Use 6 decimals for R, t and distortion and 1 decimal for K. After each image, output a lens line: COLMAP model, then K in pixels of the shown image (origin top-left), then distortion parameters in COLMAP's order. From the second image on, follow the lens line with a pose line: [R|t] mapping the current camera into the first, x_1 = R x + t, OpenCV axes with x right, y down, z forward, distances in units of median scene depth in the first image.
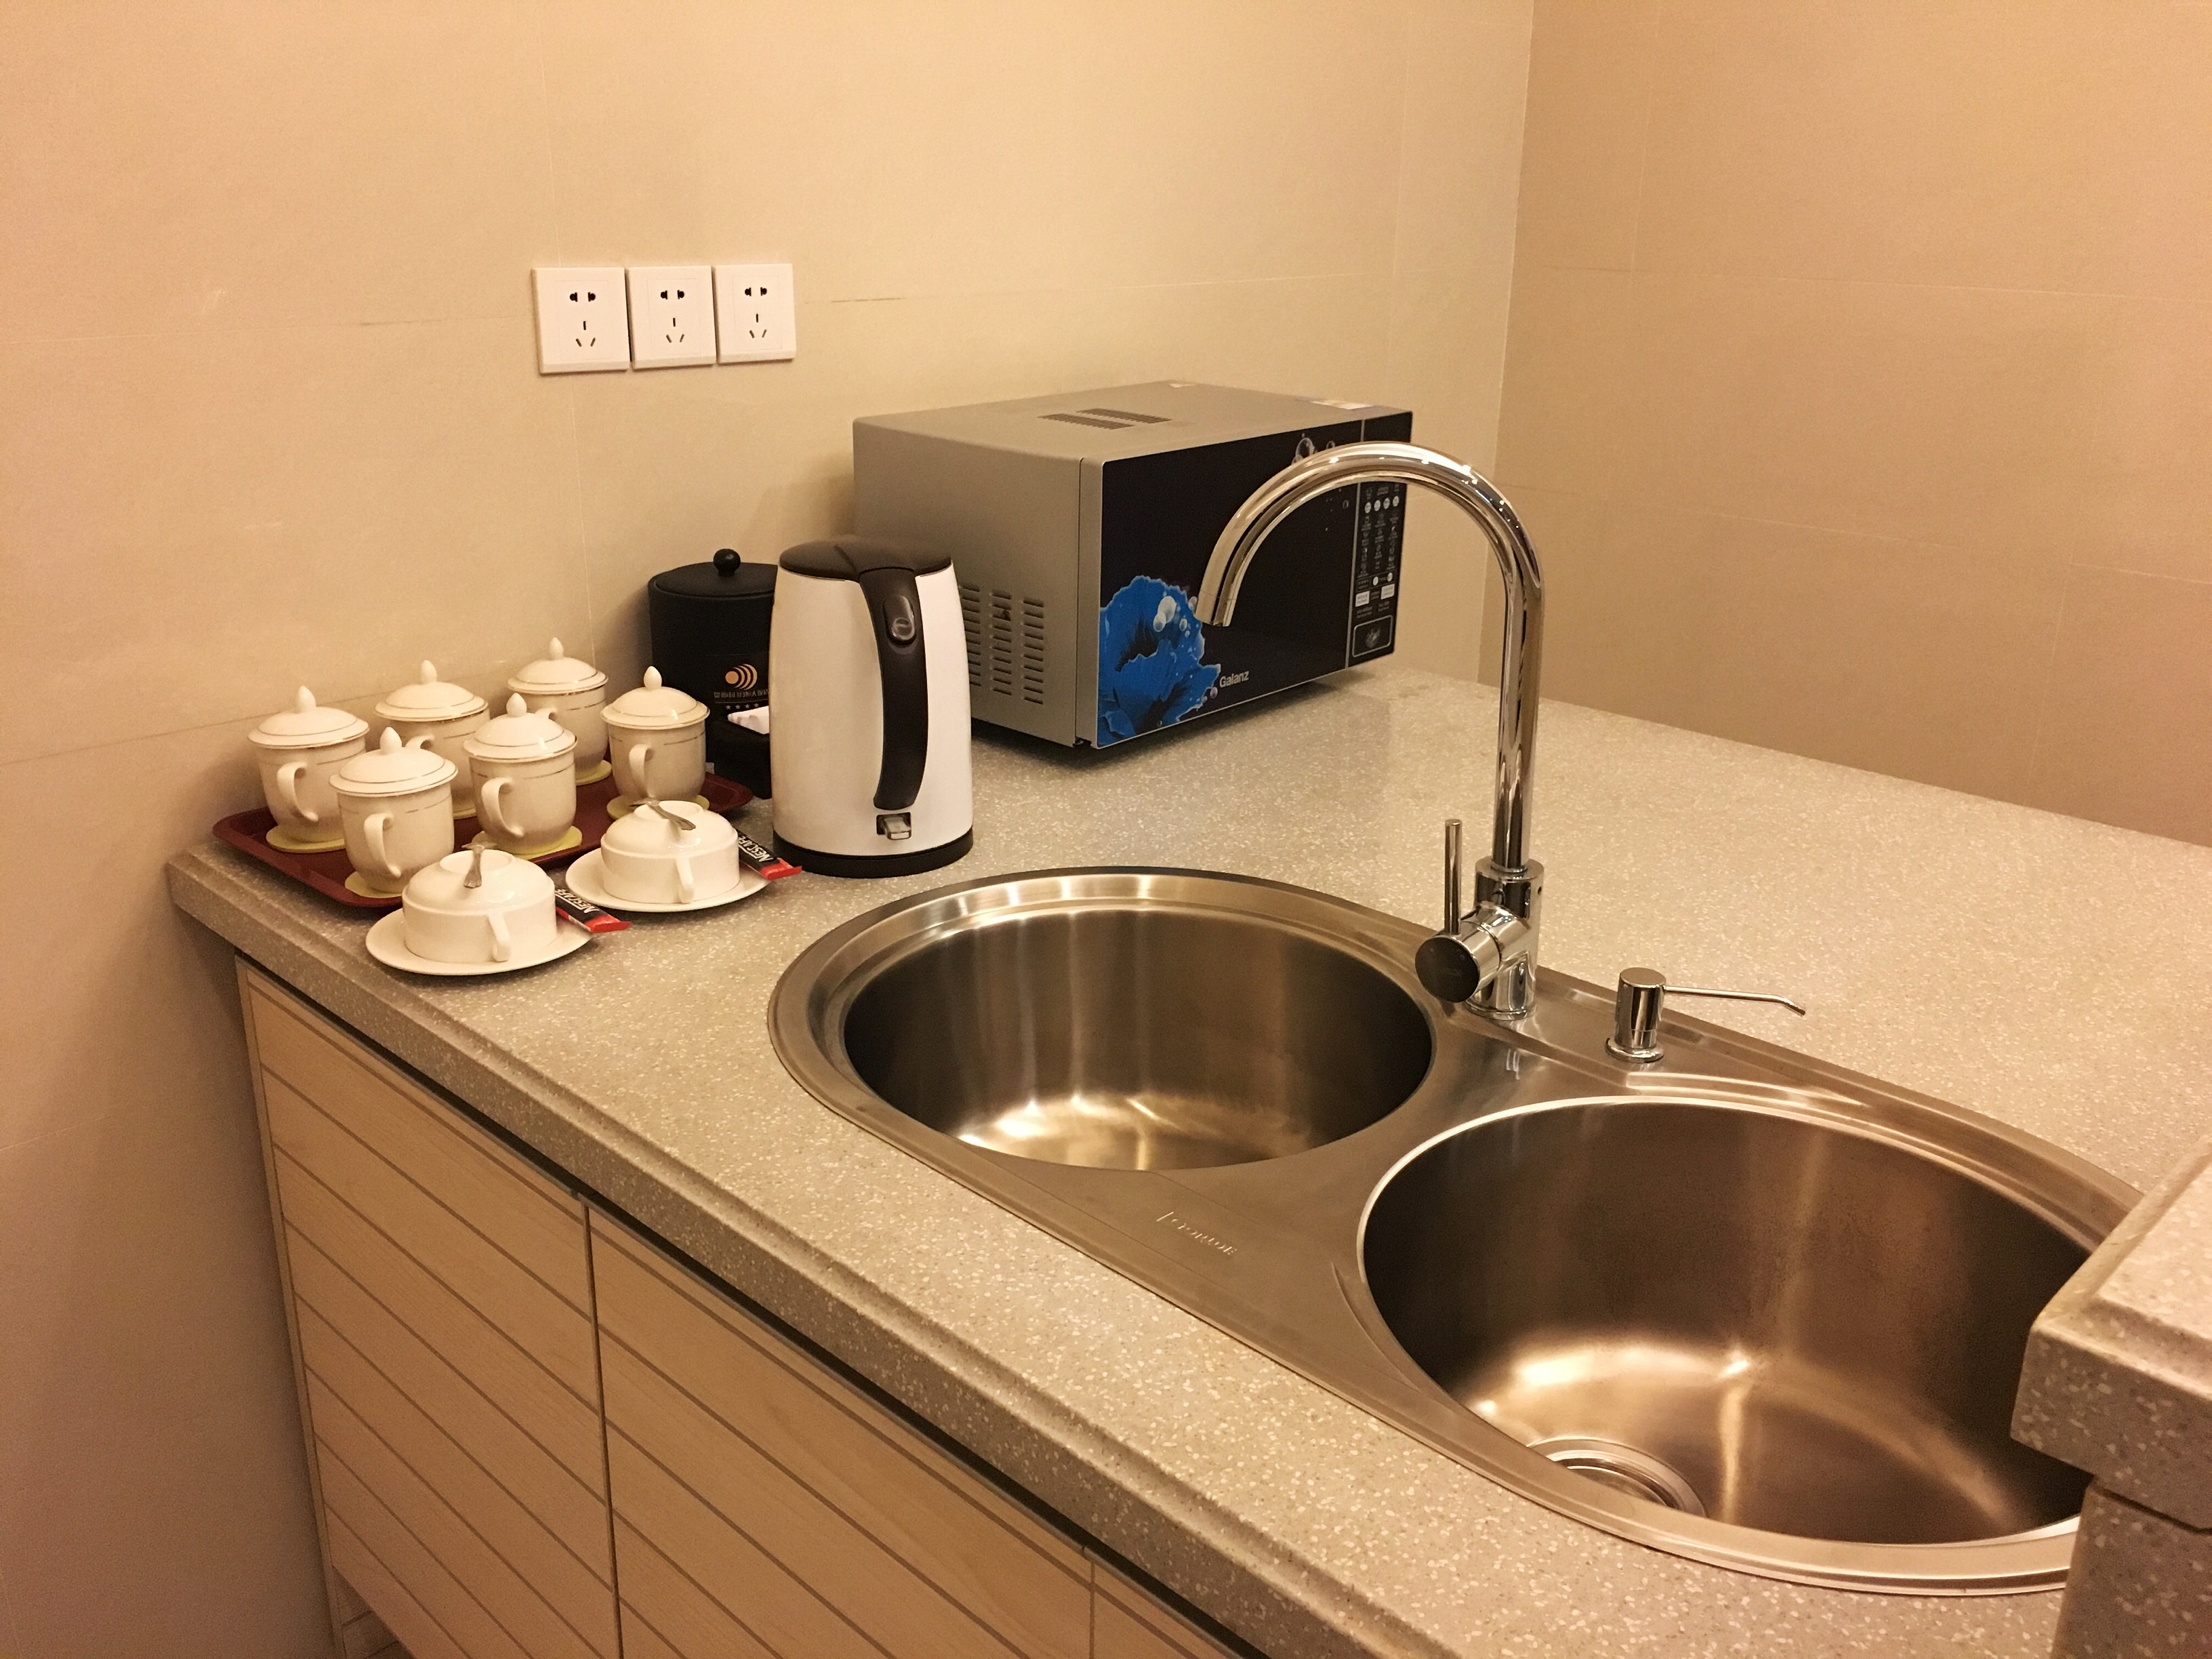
lens RADIAL K [[1883.0, 0, 1103.3], [0, 1883.0, 829.8], [0, 0, 1]] dist [0.018150, -0.003775]
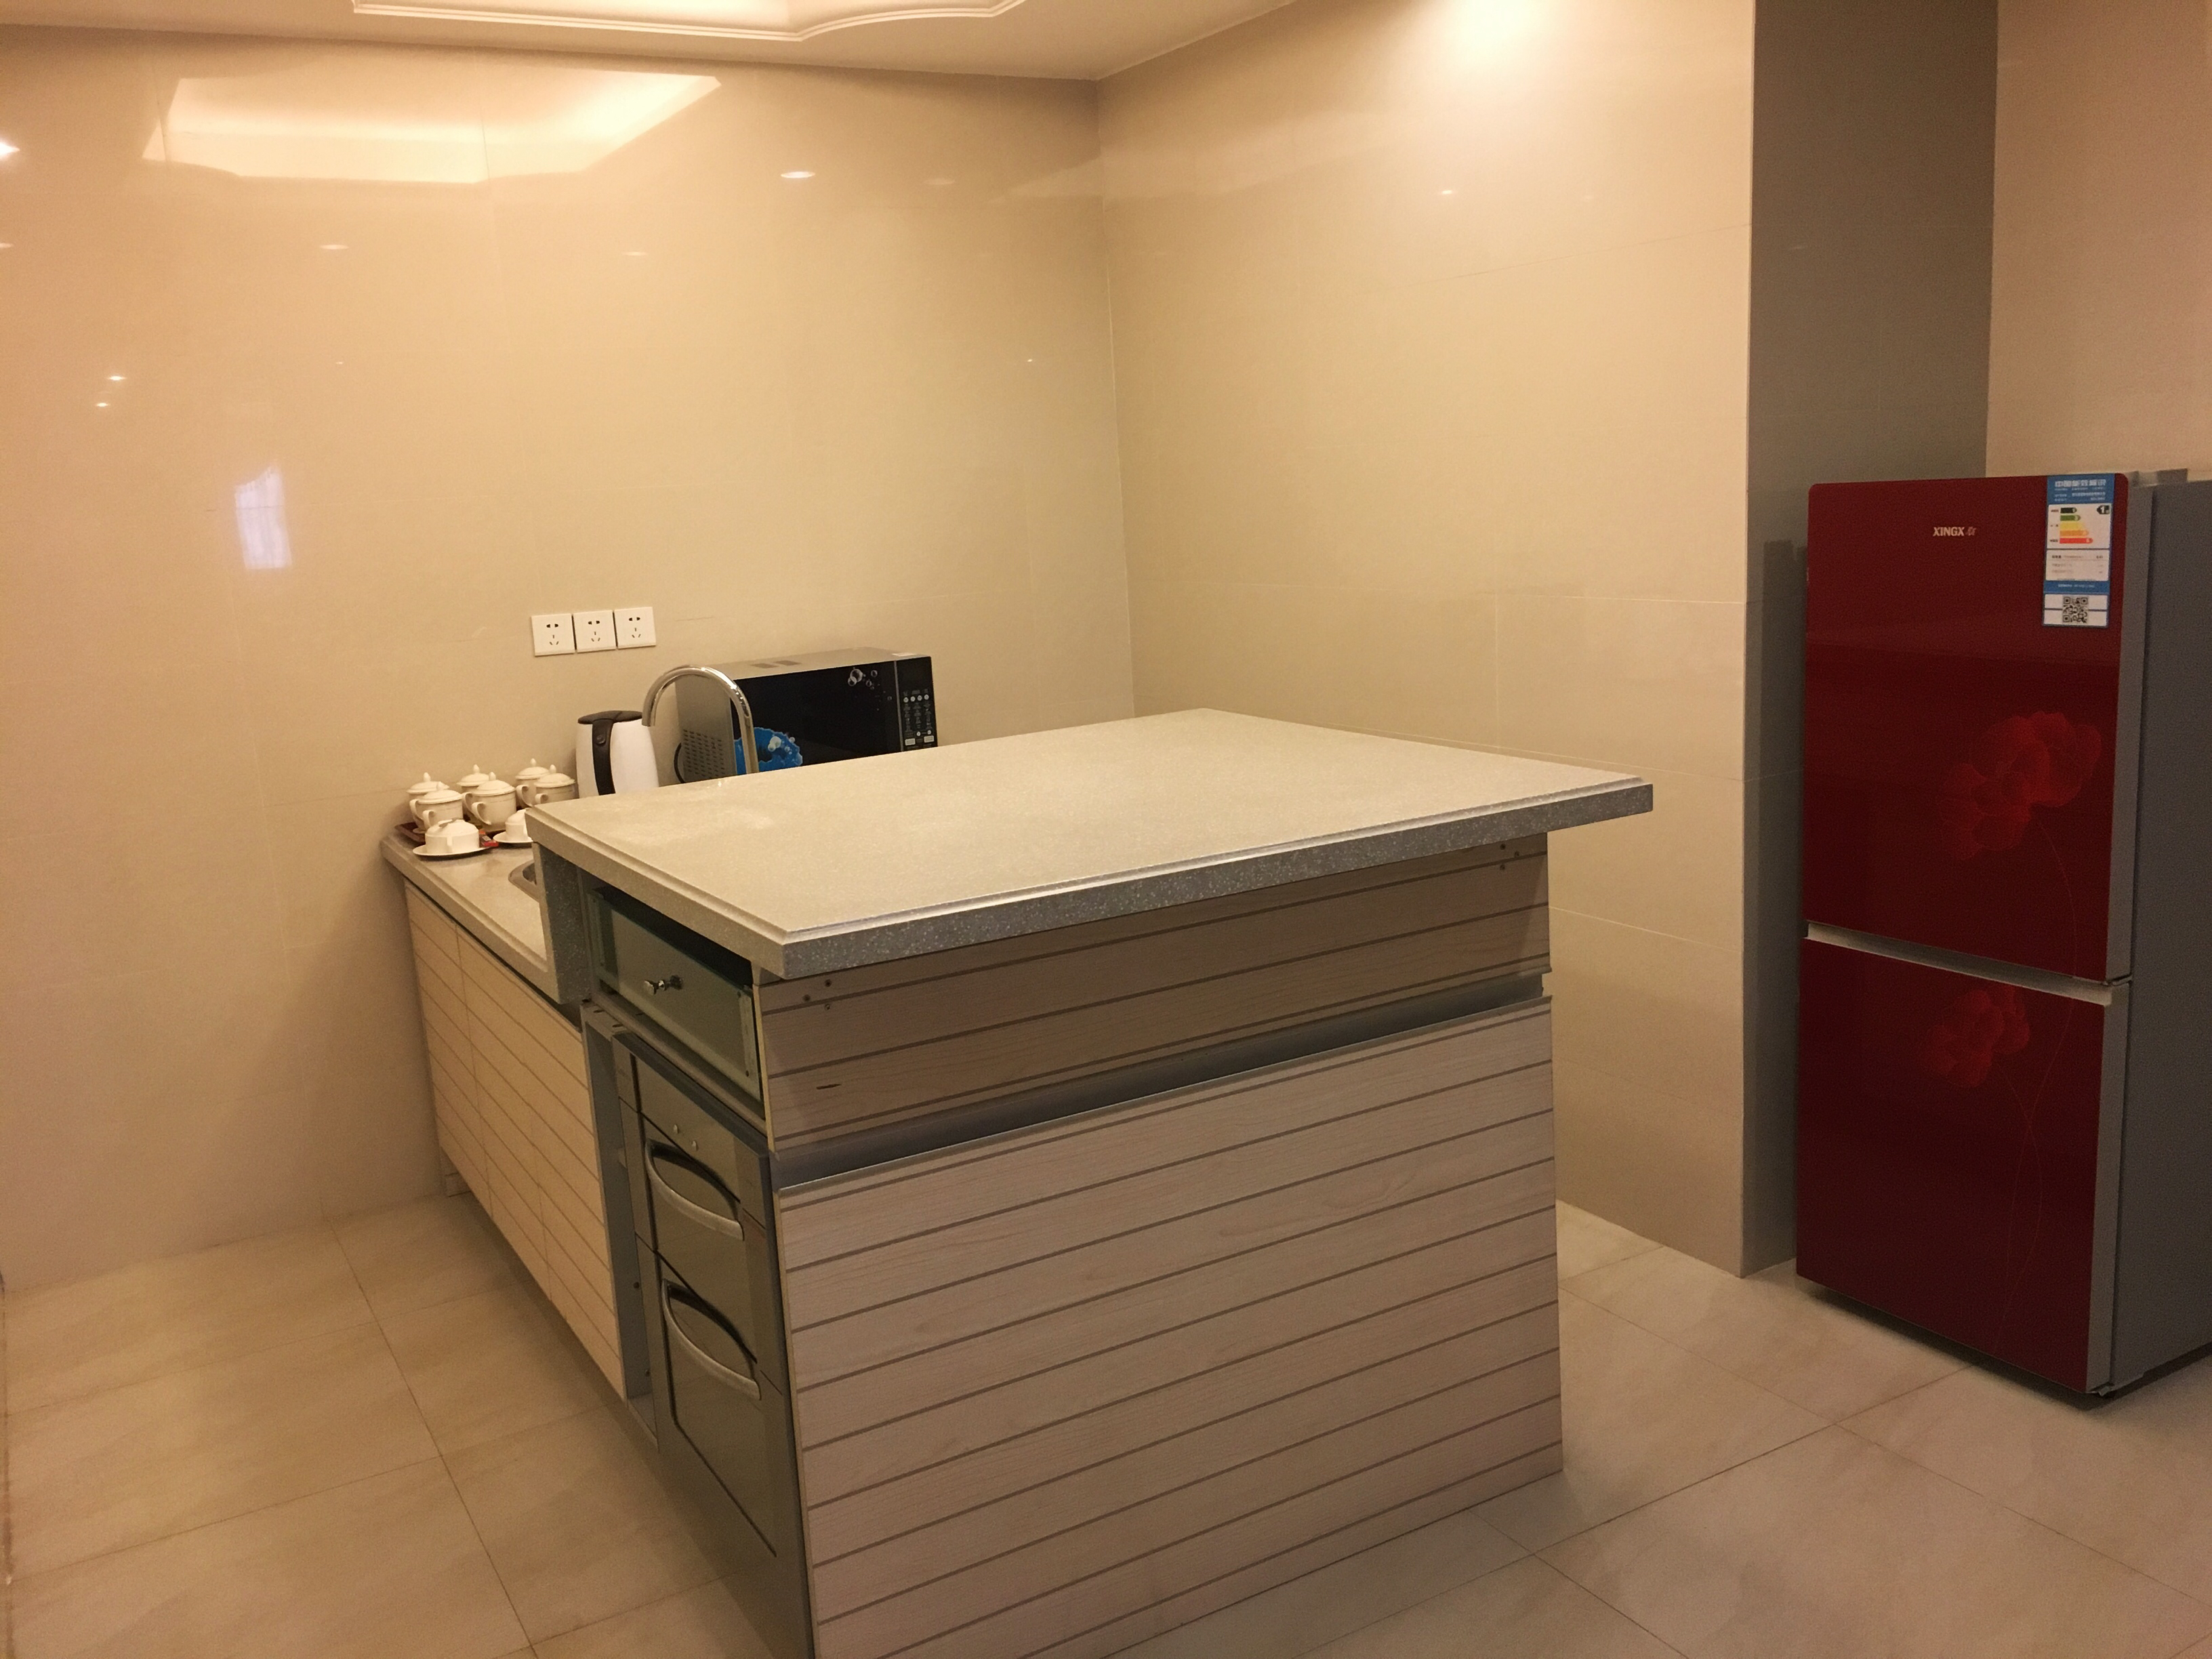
lens RADIAL K [[1883.0, 0, 1108.4], [0, 1883.0, 829.8], [0, 0, 1]] dist [0.018150, -0.003775]
pose [[0.960123, -0.020109, -0.278853, 1.111622], [-0.019967, 0.989931, -0.140137, 0.319250], [0.278863, 0.140116, 0.950054, -1.126391]]
